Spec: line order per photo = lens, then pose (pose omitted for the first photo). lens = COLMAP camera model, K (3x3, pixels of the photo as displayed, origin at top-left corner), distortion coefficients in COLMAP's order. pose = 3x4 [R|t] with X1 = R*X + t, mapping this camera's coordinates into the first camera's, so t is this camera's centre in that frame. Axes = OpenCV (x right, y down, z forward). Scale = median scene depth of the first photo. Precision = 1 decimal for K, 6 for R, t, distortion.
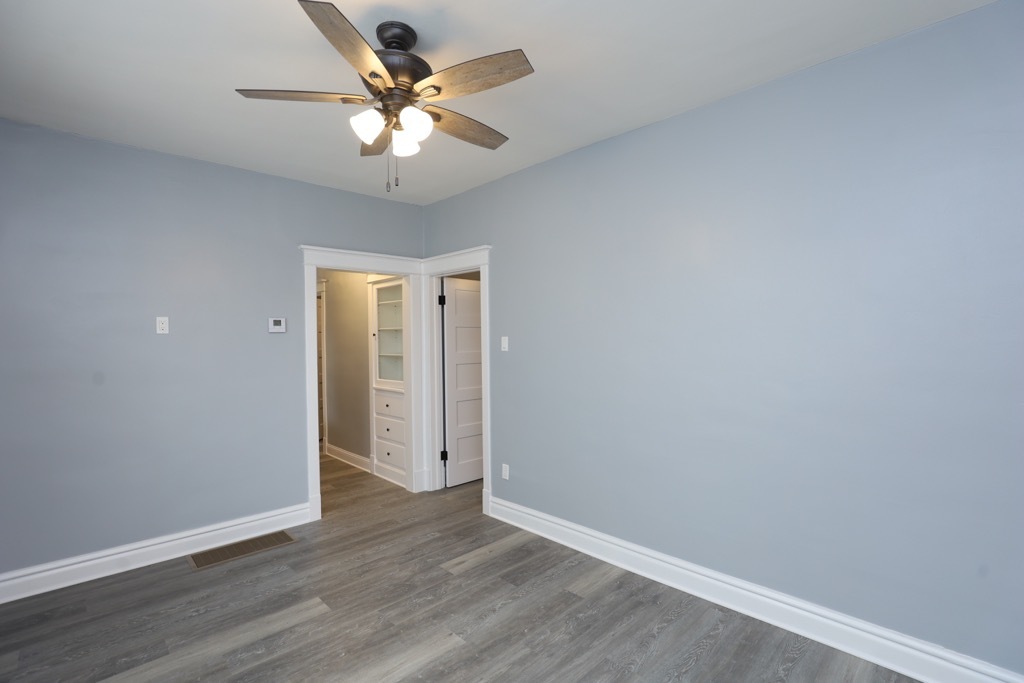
lens RADIAL K [[470.1, 0, 518.3], [0, 470.1, 340.2], [0, 0, 1]] dist [-0.038818, 0.008676]
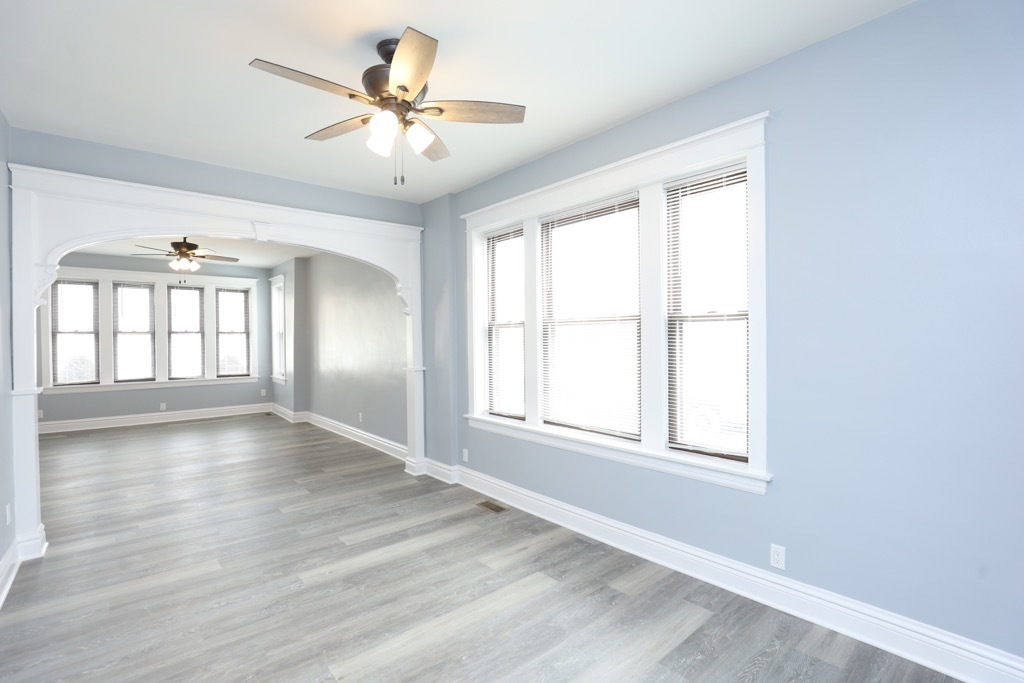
lens RADIAL K [[470.1, 0, 518.3], [0, 470.1, 340.2], [0, 0, 1]] dist [-0.038818, 0.008676]
pose [[-0.998025, 0.020577, 0.059353, -0.441155], [0.021075, 0.999748, 0.007769, 0.031076], [-0.059178, 0.009004, -0.998207, 1.516178]]
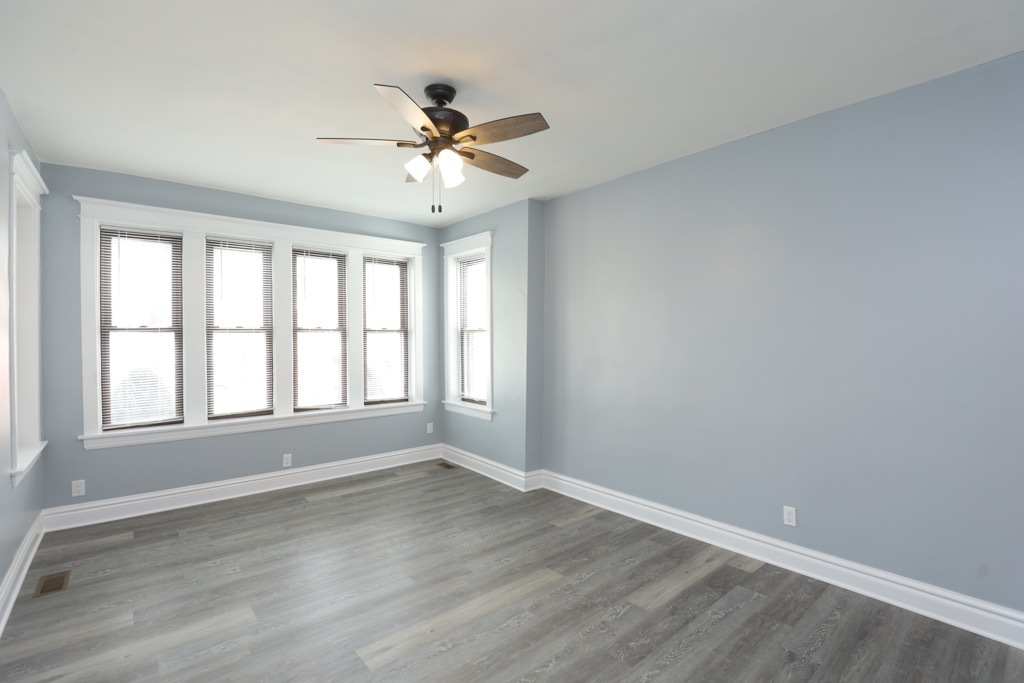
lens RADIAL K [[470.1, 0, 518.3], [0, 470.1, 340.2], [0, 0, 1]] dist [-0.038818, 0.008676]
pose [[-0.997462, 0.013742, 0.069863, 1.012899], [0.014566, 0.999830, 0.011299, -0.012135], [-0.069696, 0.012288, -0.997493, 0.366977]]
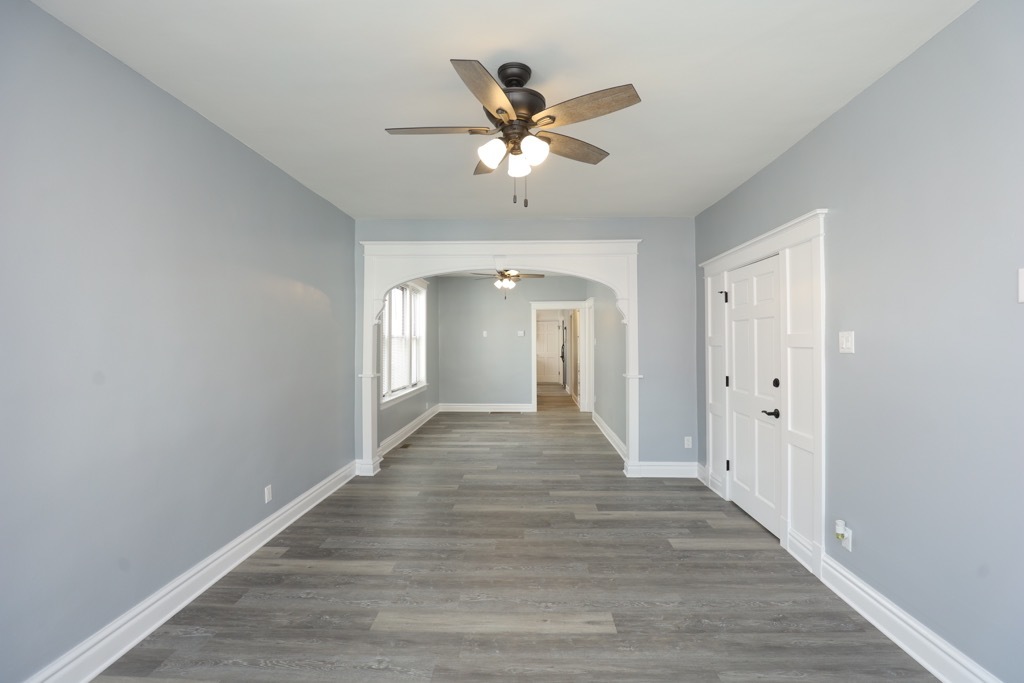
lens RADIAL K [[470.1, 0, 518.3], [0, 470.1, 340.2], [0, 0, 1]] dist [-0.038818, 0.008676]
pose [[0.691119, 0.008634, -0.722690, 1.833081], [-0.006818, 0.999962, 0.005426, -0.012056], [0.722709, 0.001178, 0.691151, -1.104616]]
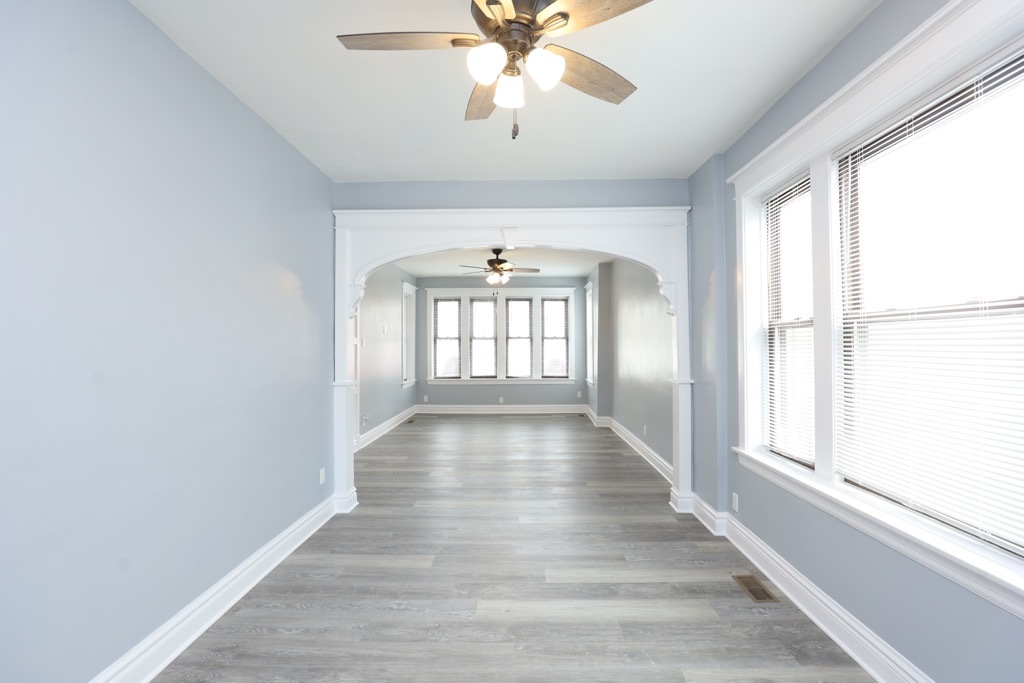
lens RADIAL K [[470.1, 0, 518.3], [0, 470.1, 340.2], [0, 0, 1]] dist [-0.038818, 0.008676]
pose [[-0.703872, 0.022876, 0.709959, -0.616602], [0.015149, 0.999737, -0.017194, 0.036827], [-0.710165, -0.001347, -0.704034, 1.142856]]
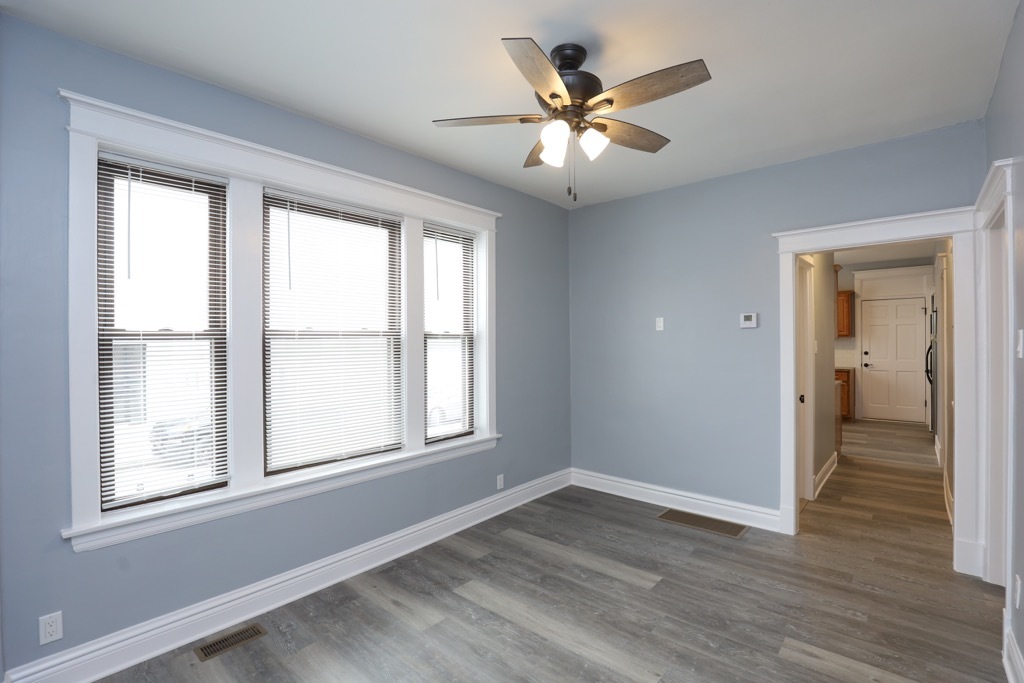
lens RADIAL K [[470.1, 0, 518.3], [0, 470.1, 340.2], [0, 0, 1]] dist [-0.038818, 0.008676]
pose [[0.079713, 0.012889, -0.996735, 0.584019], [0.003923, 0.999905, 0.013244, -0.006607], [0.996810, -0.004966, 0.079655, 0.569989]]
